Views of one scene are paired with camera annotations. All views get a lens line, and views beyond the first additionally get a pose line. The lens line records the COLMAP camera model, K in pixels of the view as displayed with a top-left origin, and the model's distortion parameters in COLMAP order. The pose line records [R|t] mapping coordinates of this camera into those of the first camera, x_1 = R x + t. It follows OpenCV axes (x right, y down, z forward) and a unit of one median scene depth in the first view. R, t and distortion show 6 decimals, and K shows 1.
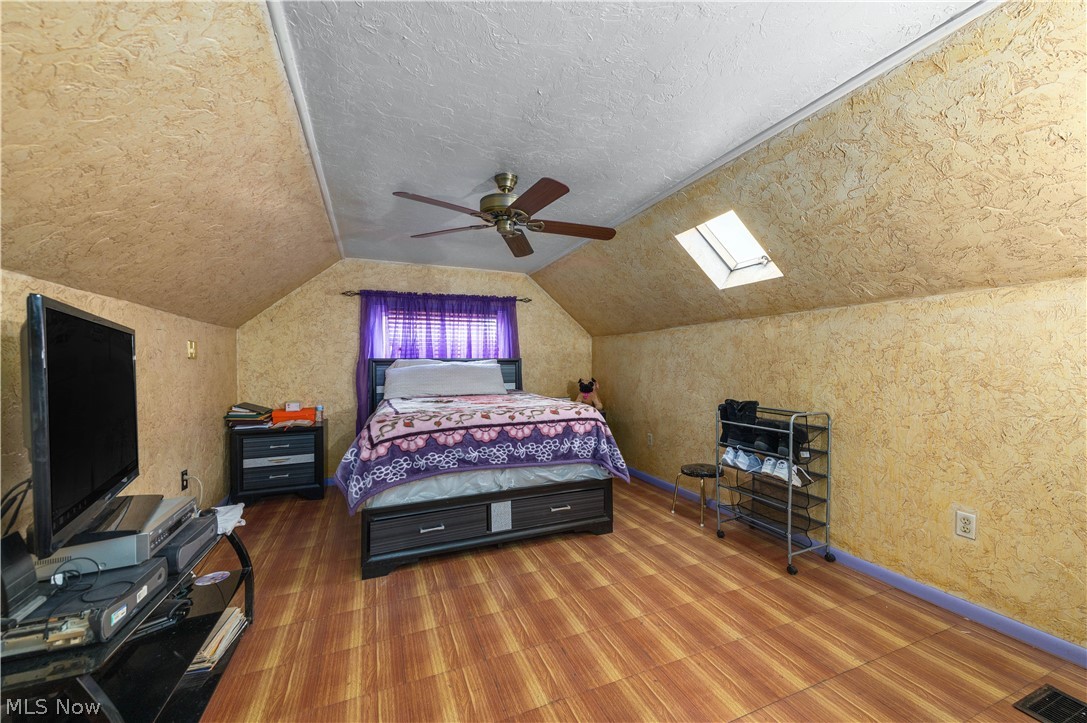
lens RADIAL K [[429.7, 0, 565.1], [0, 429.7, 363.7], [0, 0, 1]] dist [0.012762, -0.003410]
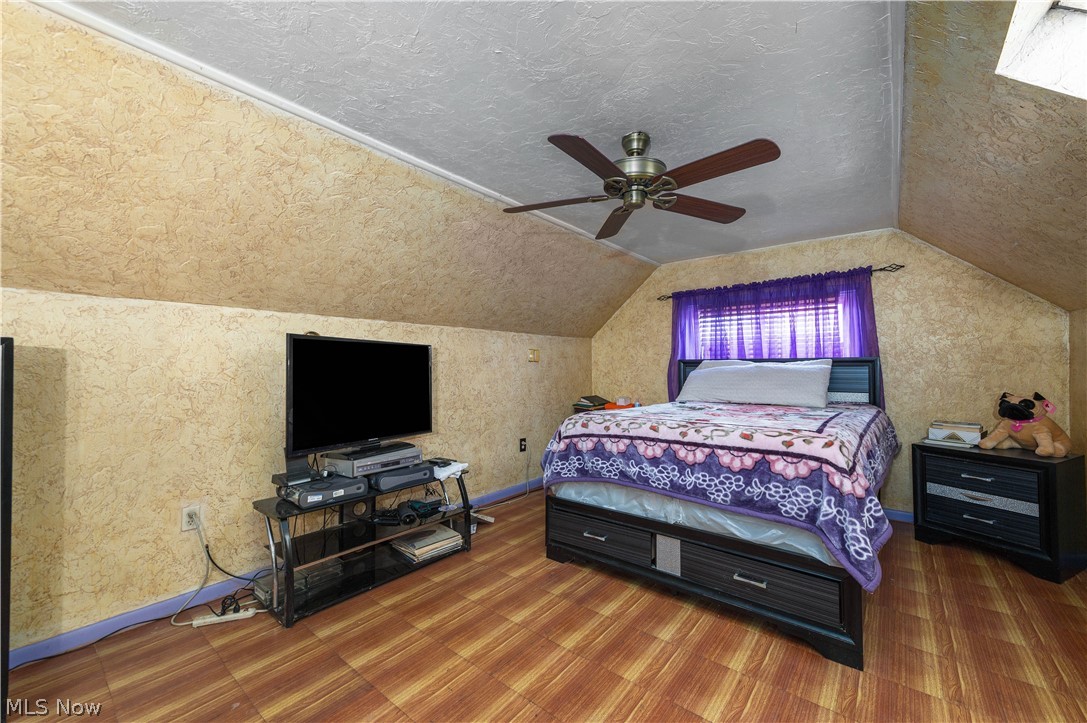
lens RADIAL K [[429.7, 0, 548.3], [0, 429.7, 362.8], [0, 0, 1]] dist [0.012762, -0.003410]
pose [[0.461753, -0.003914, -0.887000, 0.448744], [0.000334, 0.999991, -0.004238, -0.001651], [0.887008, 0.001660, 0.461750, 0.412323]]
